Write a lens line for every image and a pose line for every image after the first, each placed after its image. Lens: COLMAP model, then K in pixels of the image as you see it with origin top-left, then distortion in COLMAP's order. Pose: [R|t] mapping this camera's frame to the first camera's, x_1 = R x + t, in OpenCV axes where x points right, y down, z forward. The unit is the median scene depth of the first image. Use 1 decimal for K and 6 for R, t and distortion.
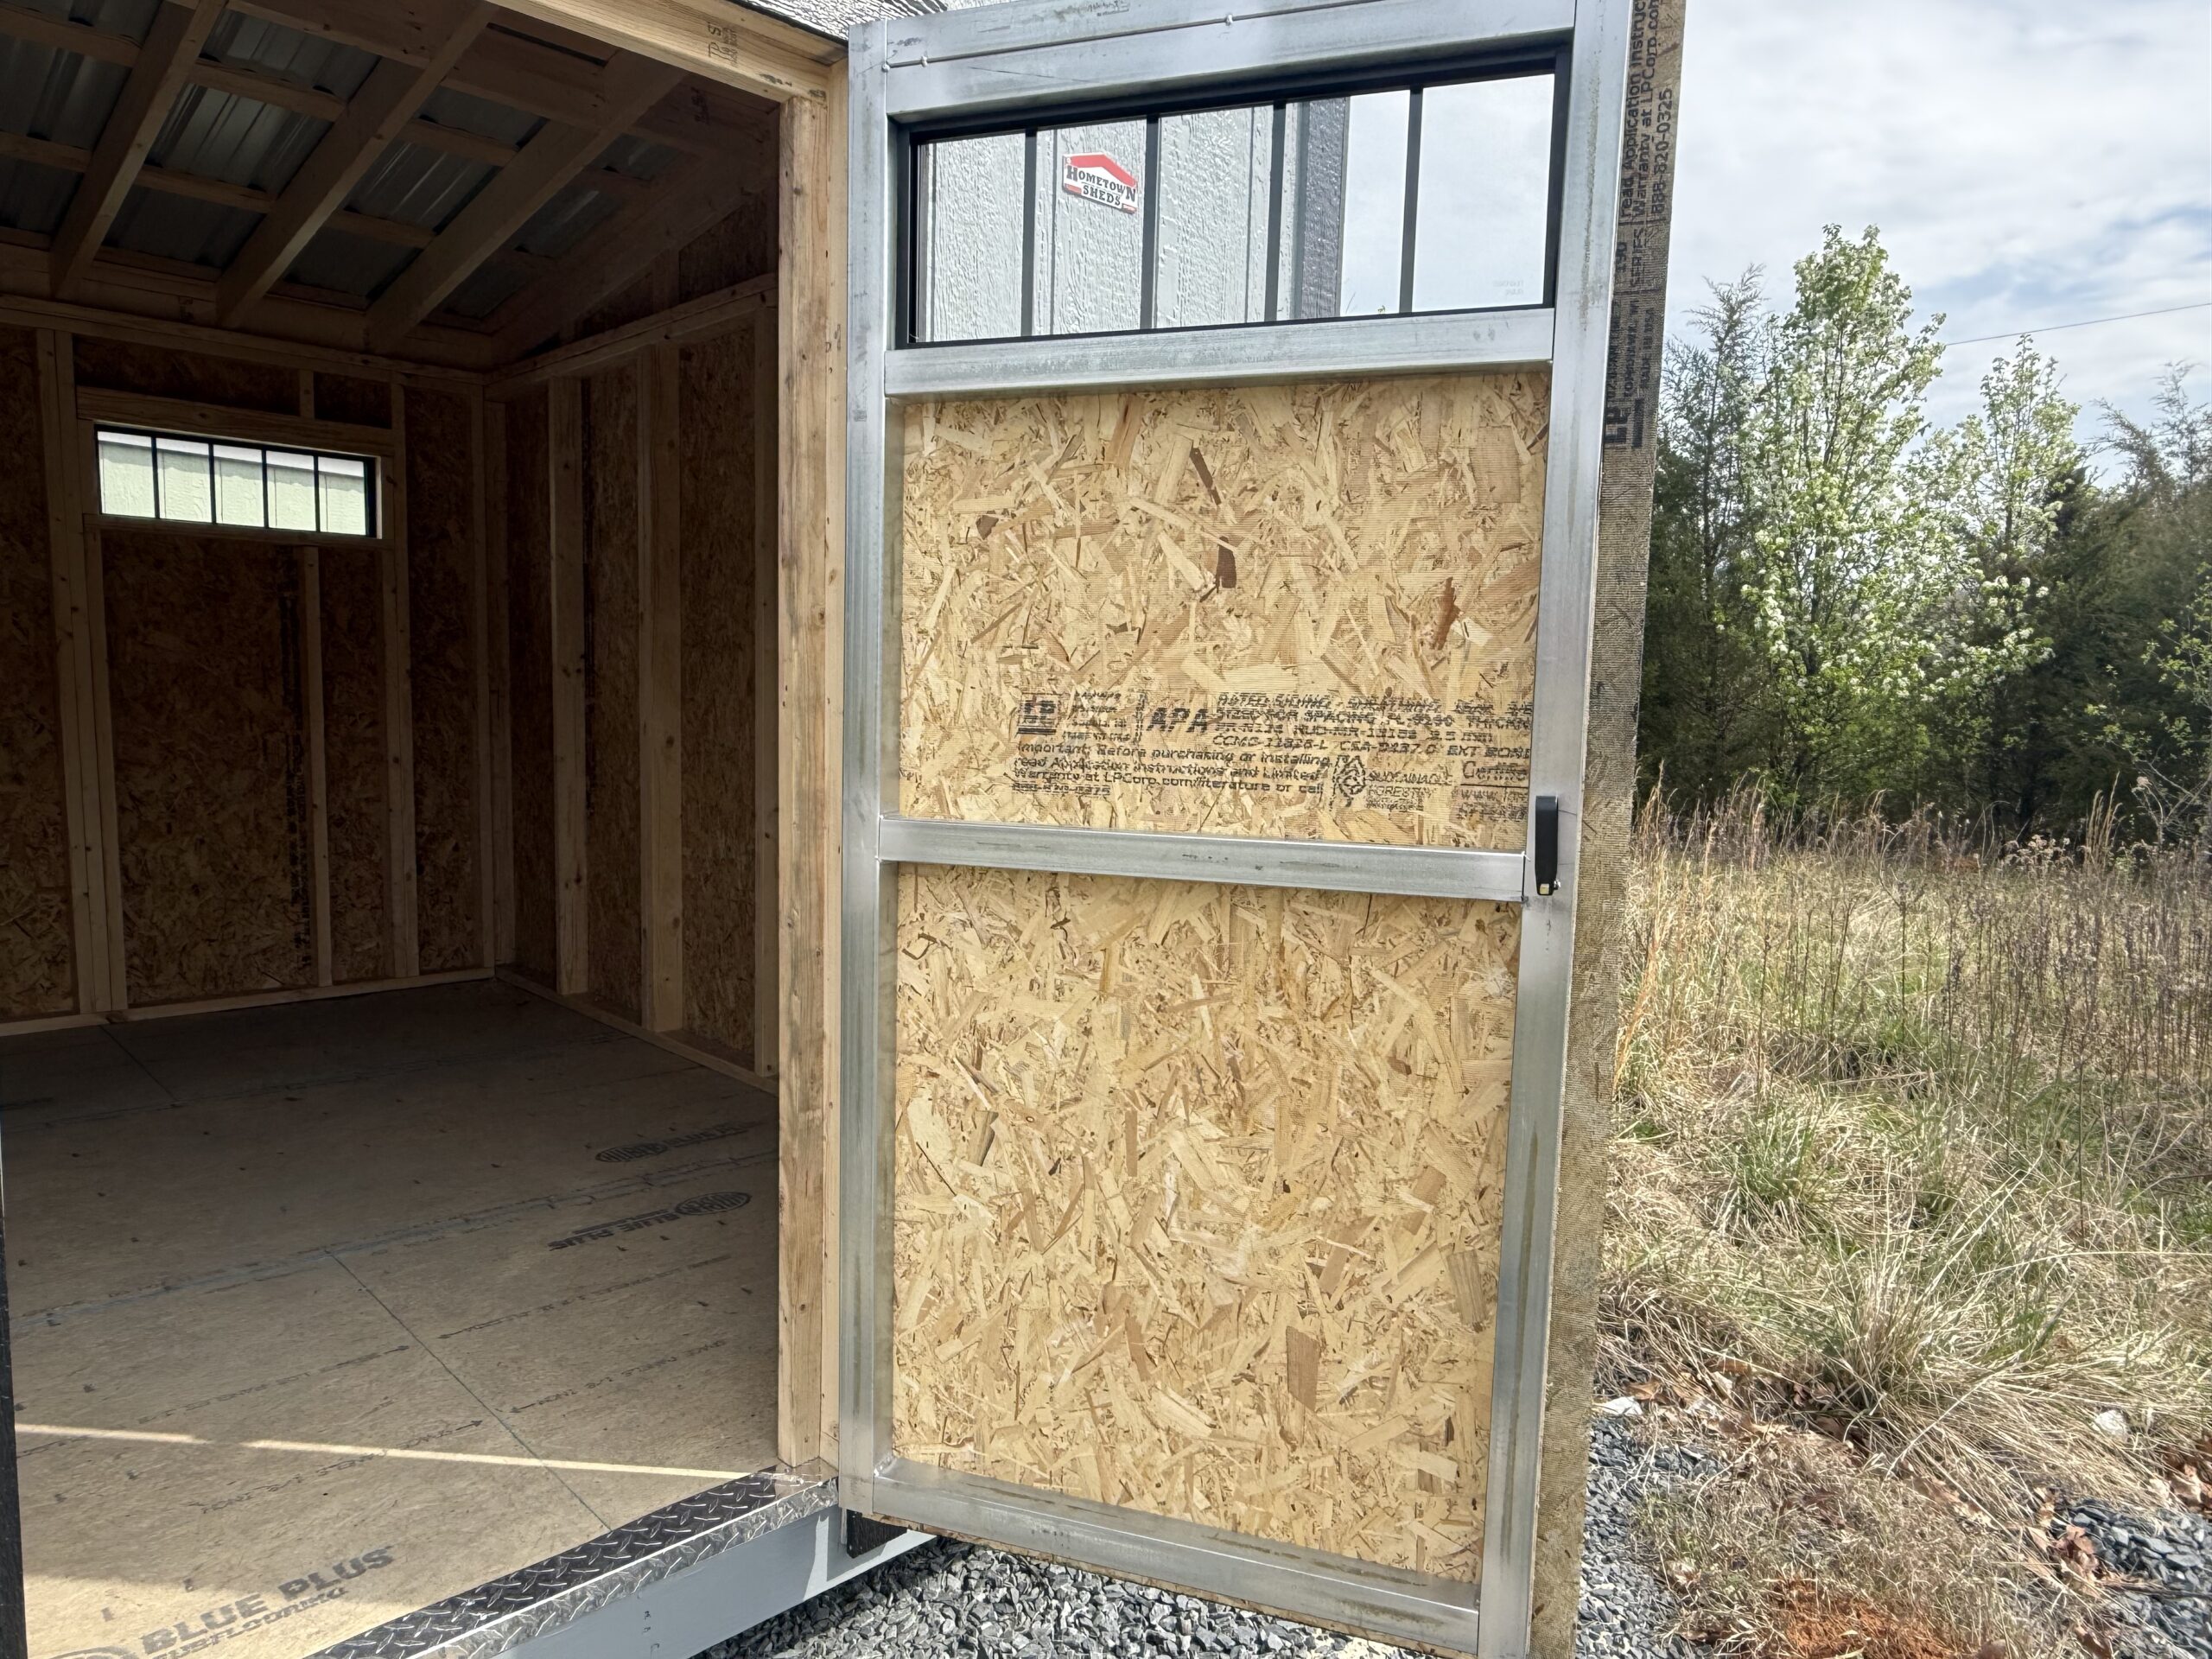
lens RADIAL K [[1429.9, 0, 1103.0], [0, 1429.9, 846.6], [0, 0, 1]] dist [0.005978, 0.002304]
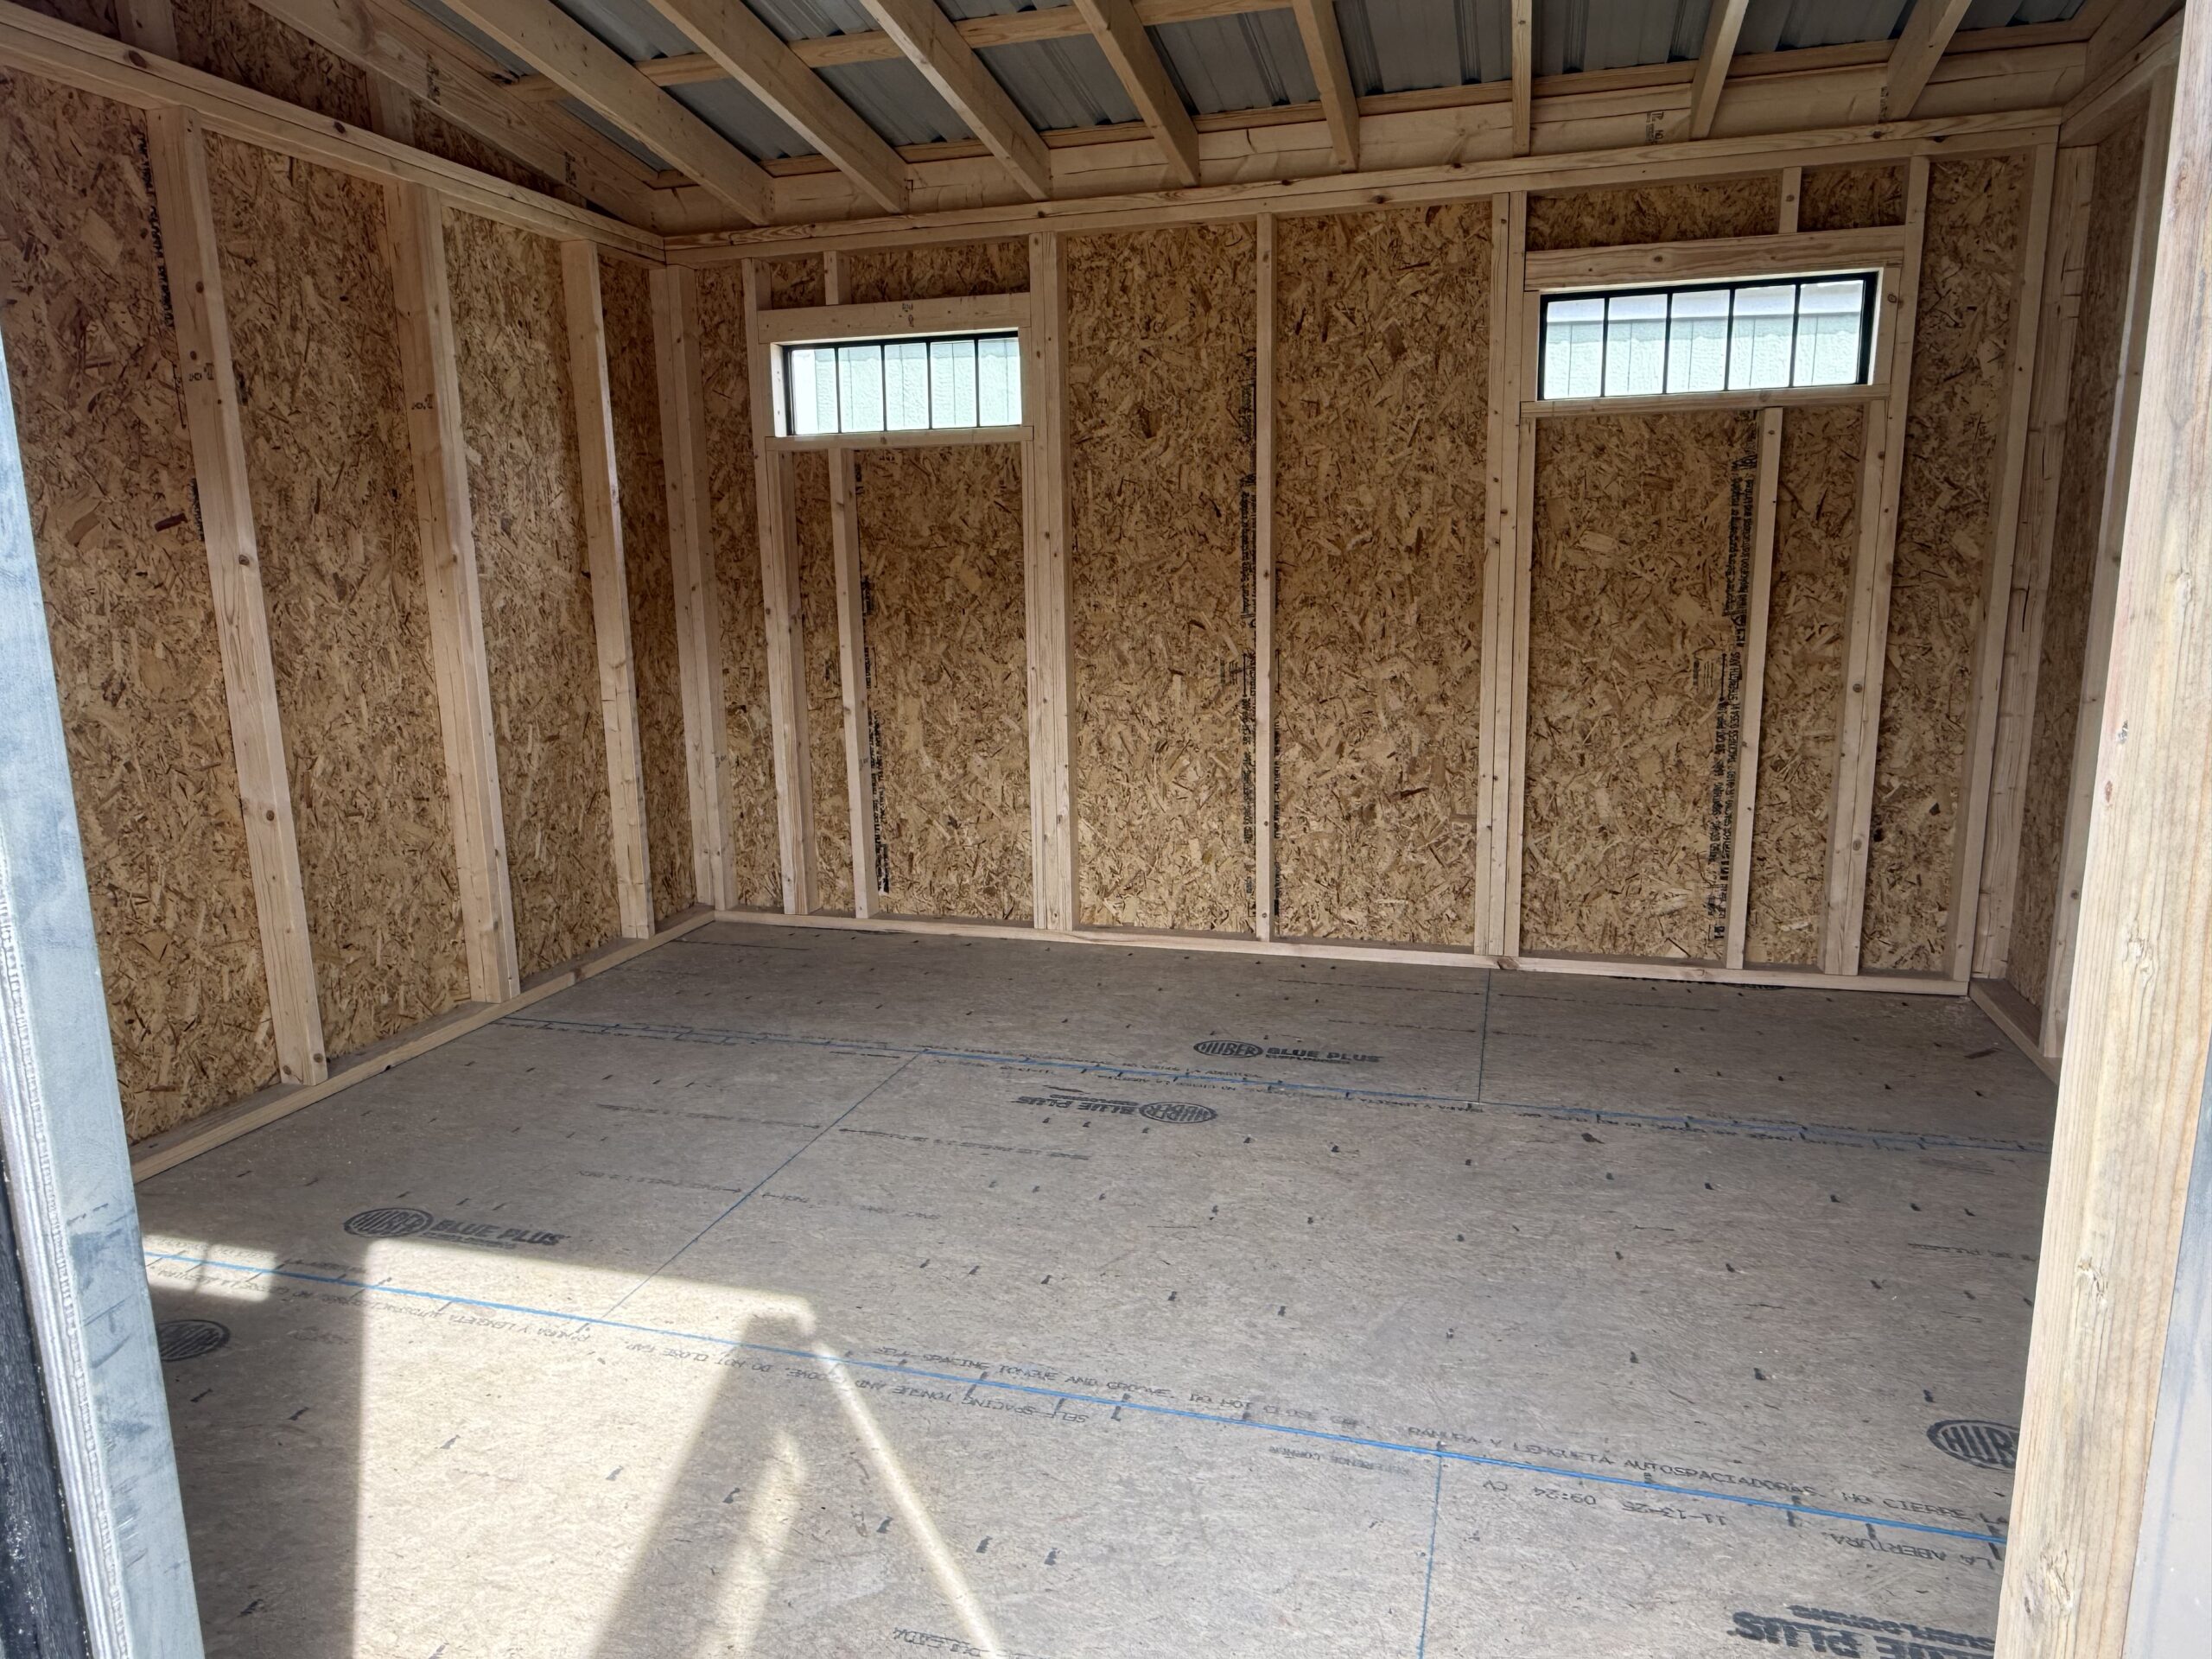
lens RADIAL K [[1429.9, 0, 1114.5], [0, 1429.9, 839.3], [0, 0, 1]] dist [0.005978, 0.002304]
pose [[0.497015, 0.134744, -0.857217, -0.038656], [-0.064986, 0.990876, 0.118075, -0.048255], [0.865305, -0.002978, 0.501237, 0.309763]]
